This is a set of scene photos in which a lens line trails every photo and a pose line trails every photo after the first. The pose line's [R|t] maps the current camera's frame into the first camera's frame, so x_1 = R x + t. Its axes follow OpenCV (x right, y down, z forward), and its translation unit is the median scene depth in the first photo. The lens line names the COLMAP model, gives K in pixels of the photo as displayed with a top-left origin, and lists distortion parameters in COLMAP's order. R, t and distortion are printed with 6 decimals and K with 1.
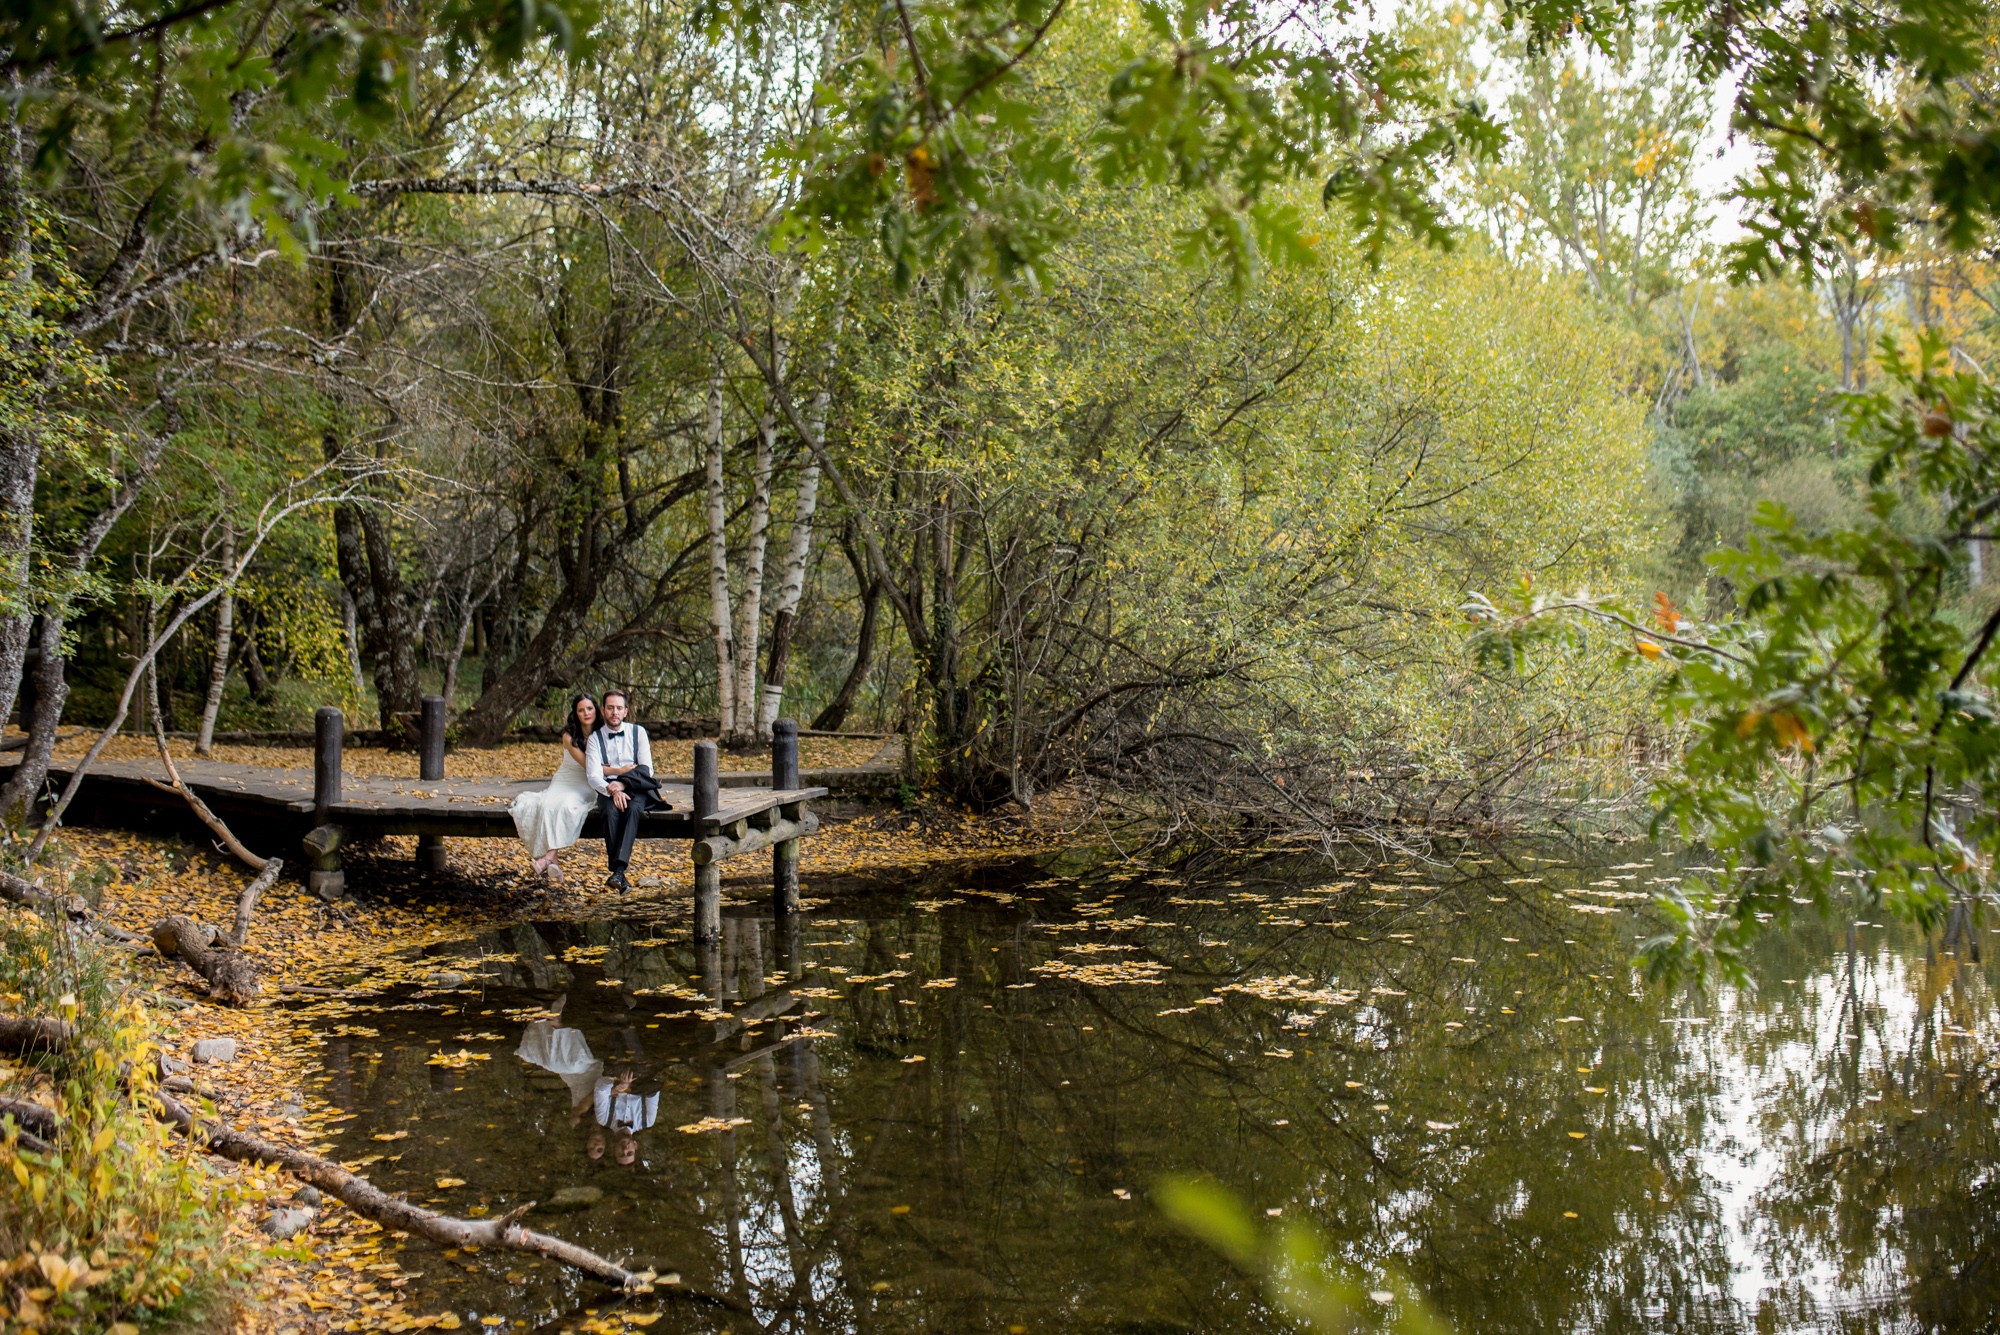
lens RADIAL K [[1910.4, 0, 996.8], [0, 1910.4, 674.5], [0, 0, 1]] dist [-0.069493, 0.102904]
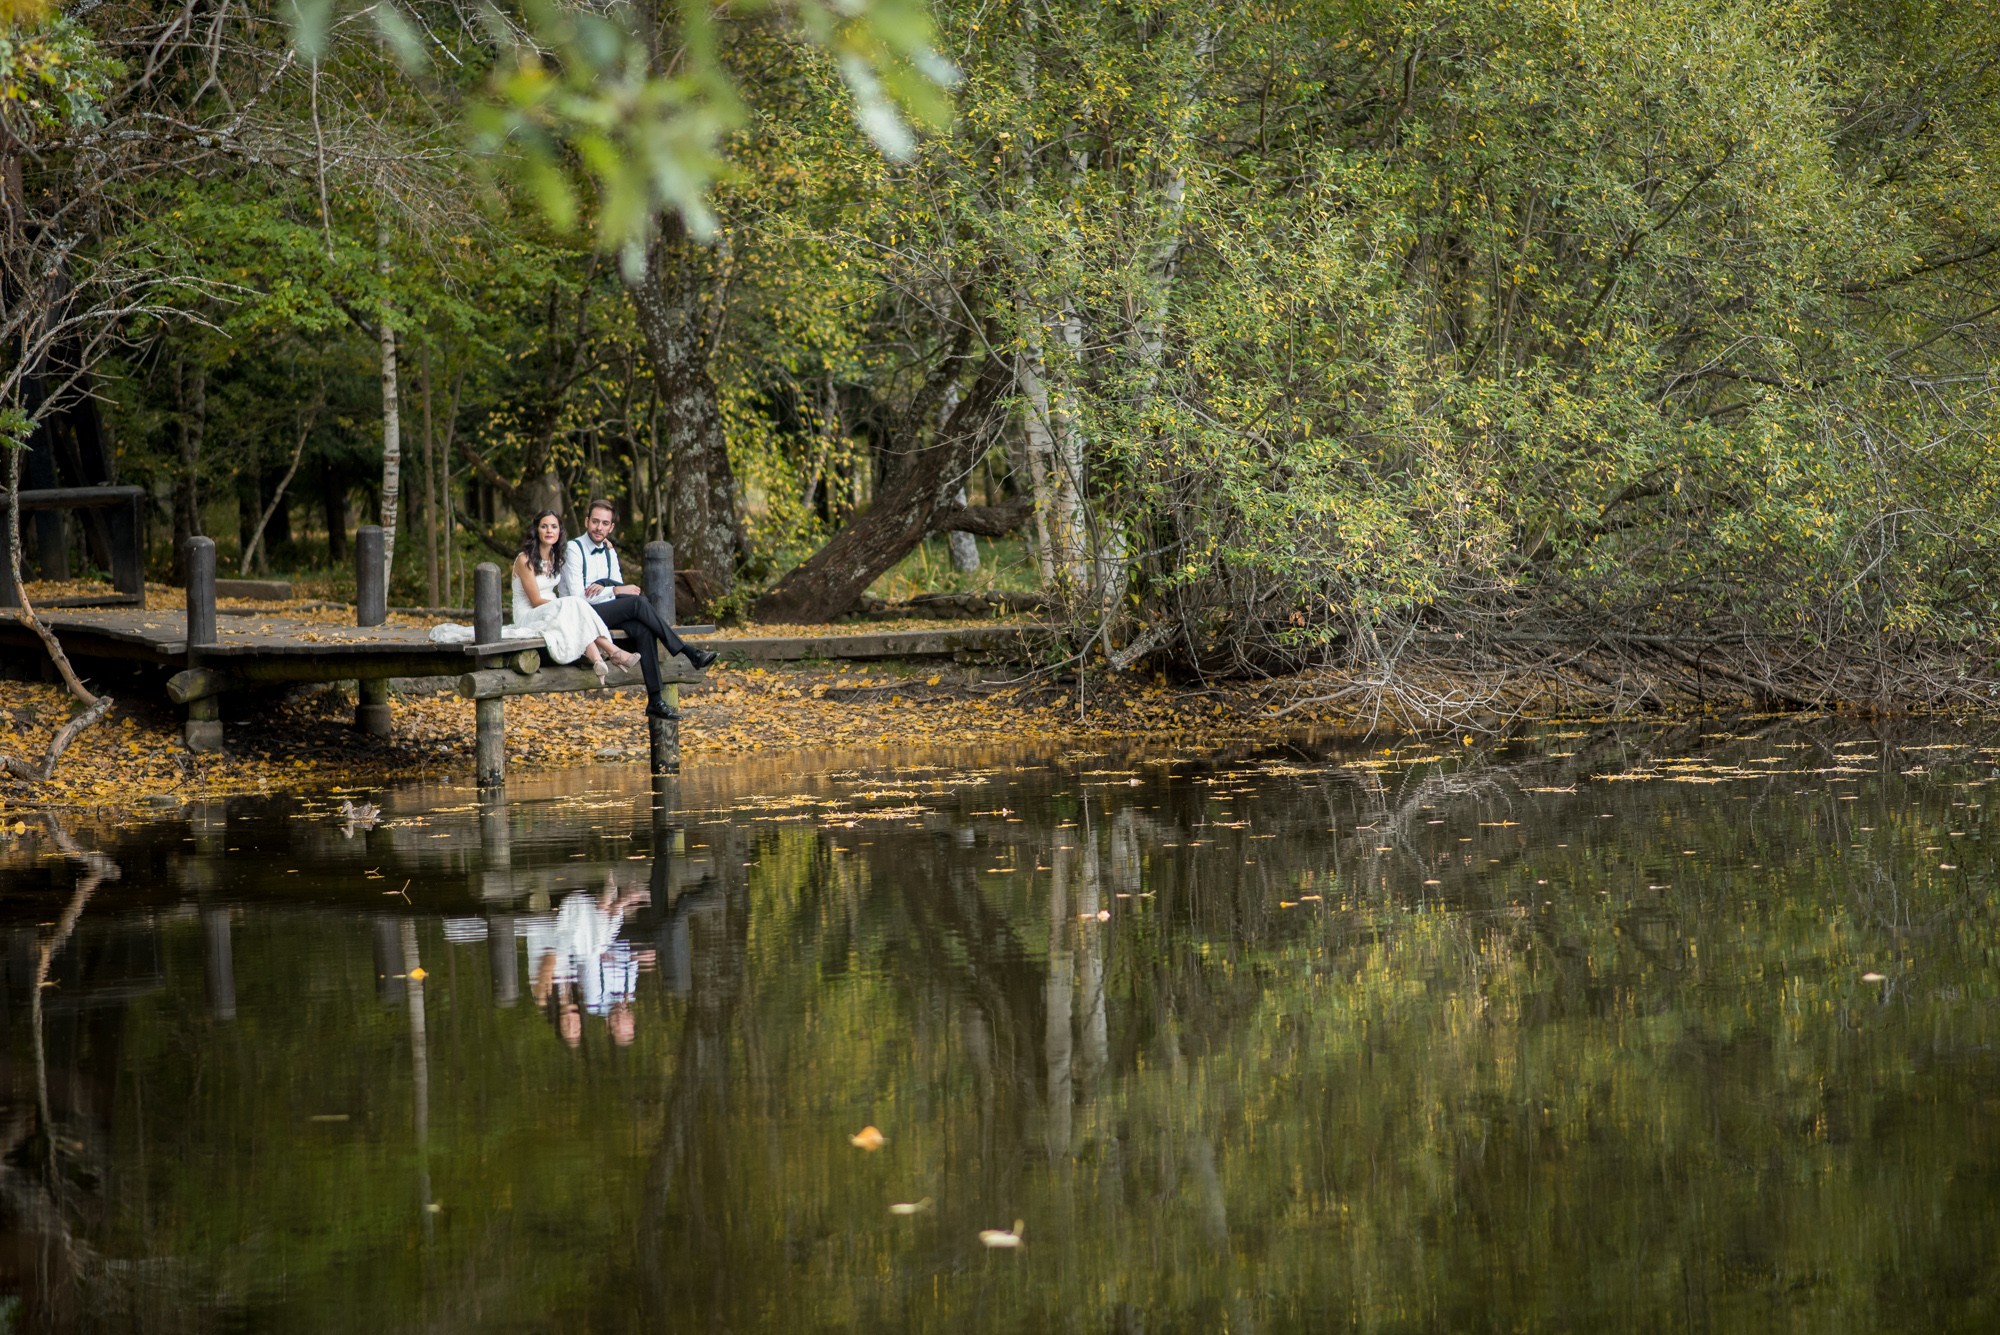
lens RADIAL K [[4937.4, 0, 1000.0], [0, 4937.4, 667.5], [0, 0, 1]] dist [-0.004612, 0.137469]
pose [[0.875966, -0.004747, -0.482349, 0.982150], [0.014836, 0.999744, 0.017104, 0.039526], [0.482144, -0.022139, 0.875812, -0.764924]]
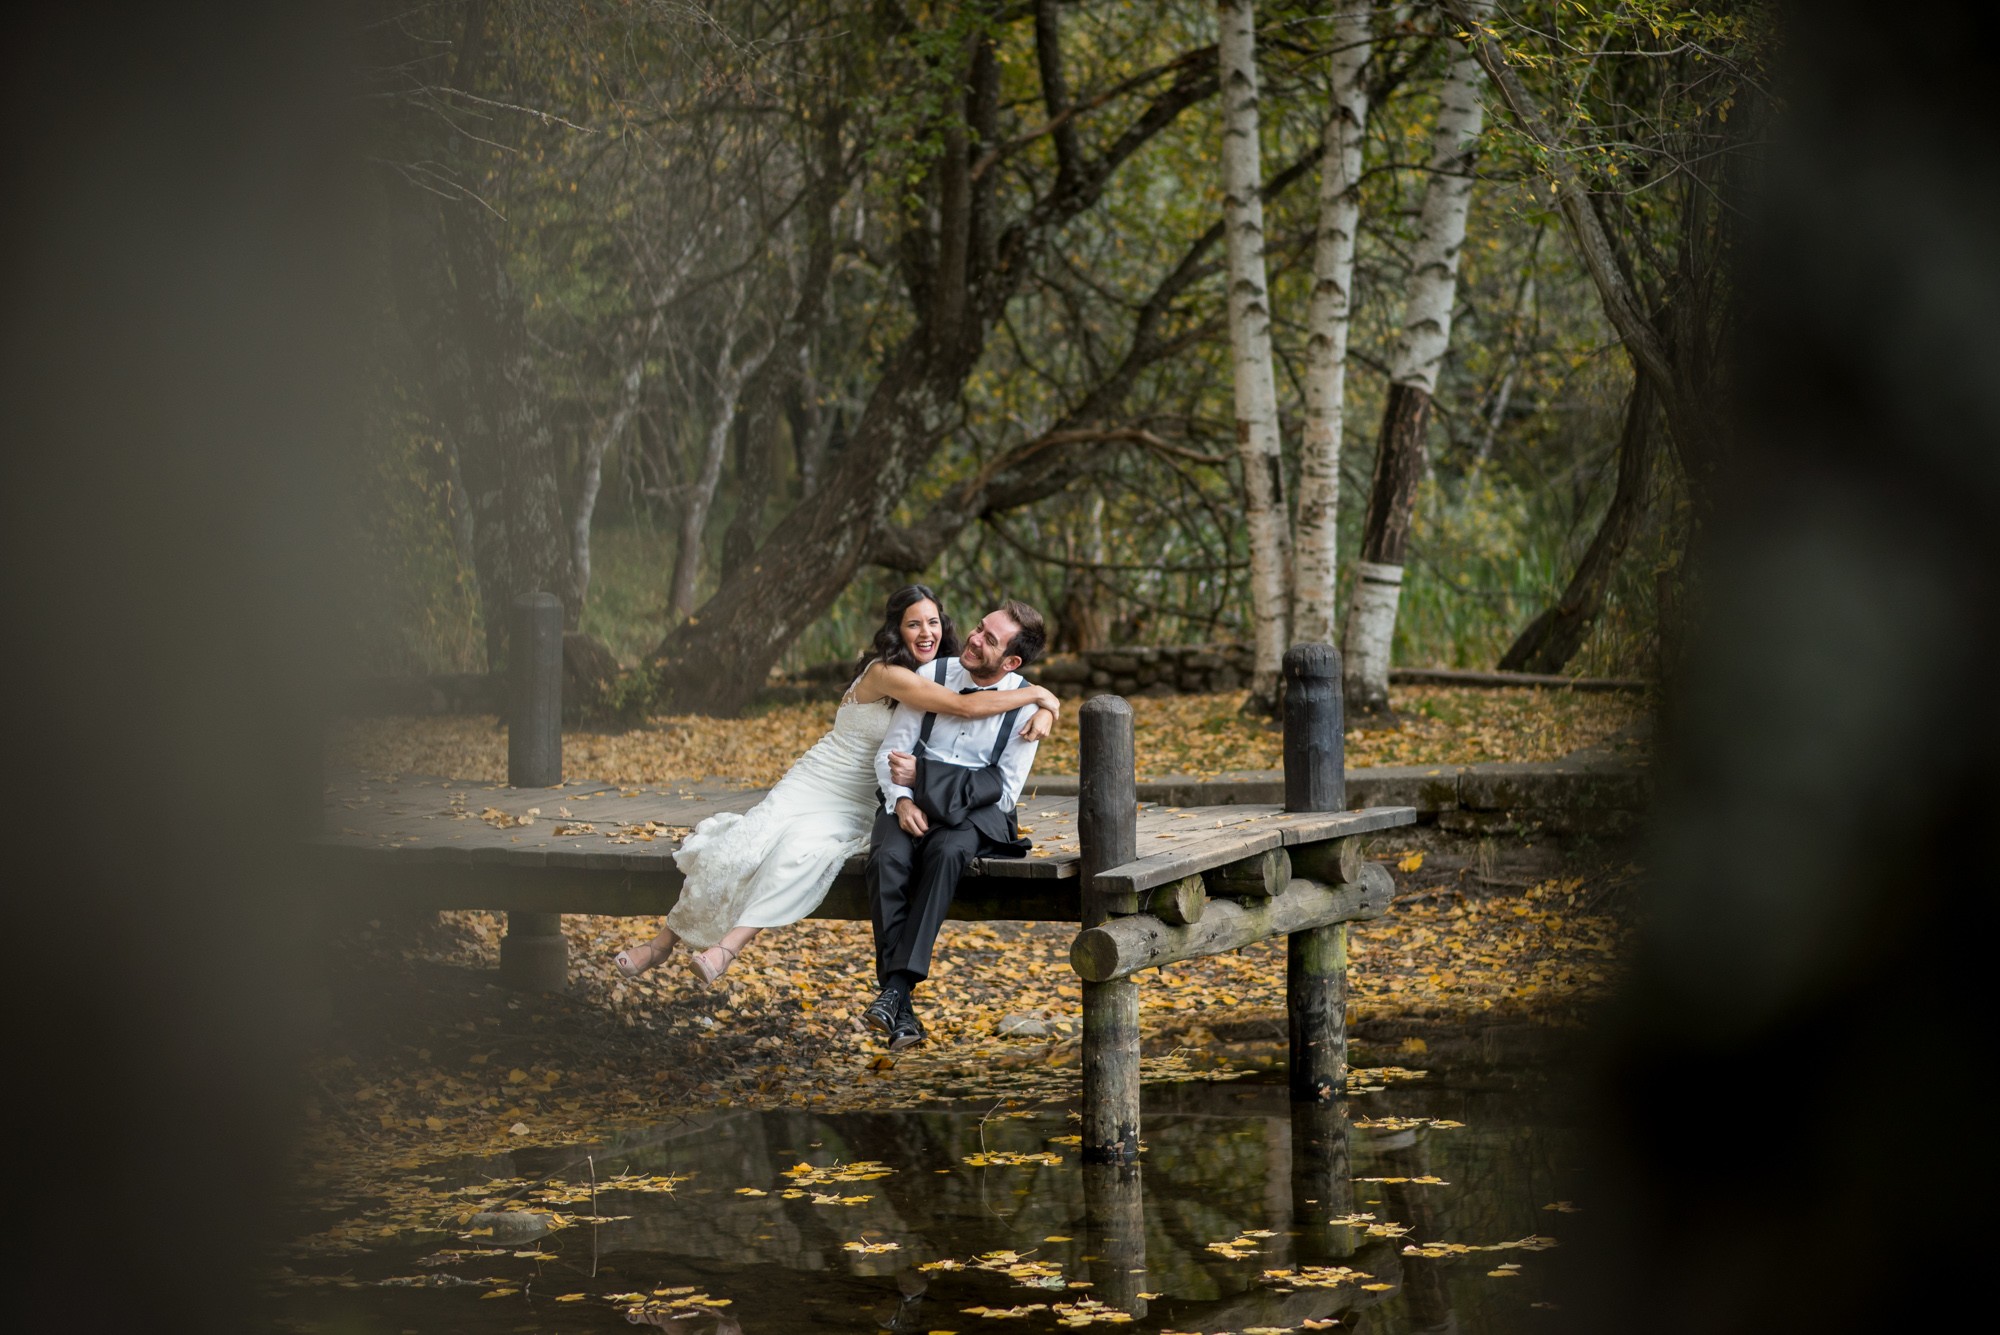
lens RADIAL K [[4937.4, 0, 1000.0], [0, 4937.4, 667.5], [0, 0, 1]] dist [-0.004612, 0.137469]
pose [[0.971475, -0.000758, -0.237141, 0.081558], [0.007414, 0.999603, 0.027176, -0.002234], [0.237026, -0.028159, 0.971095, -0.086178]]
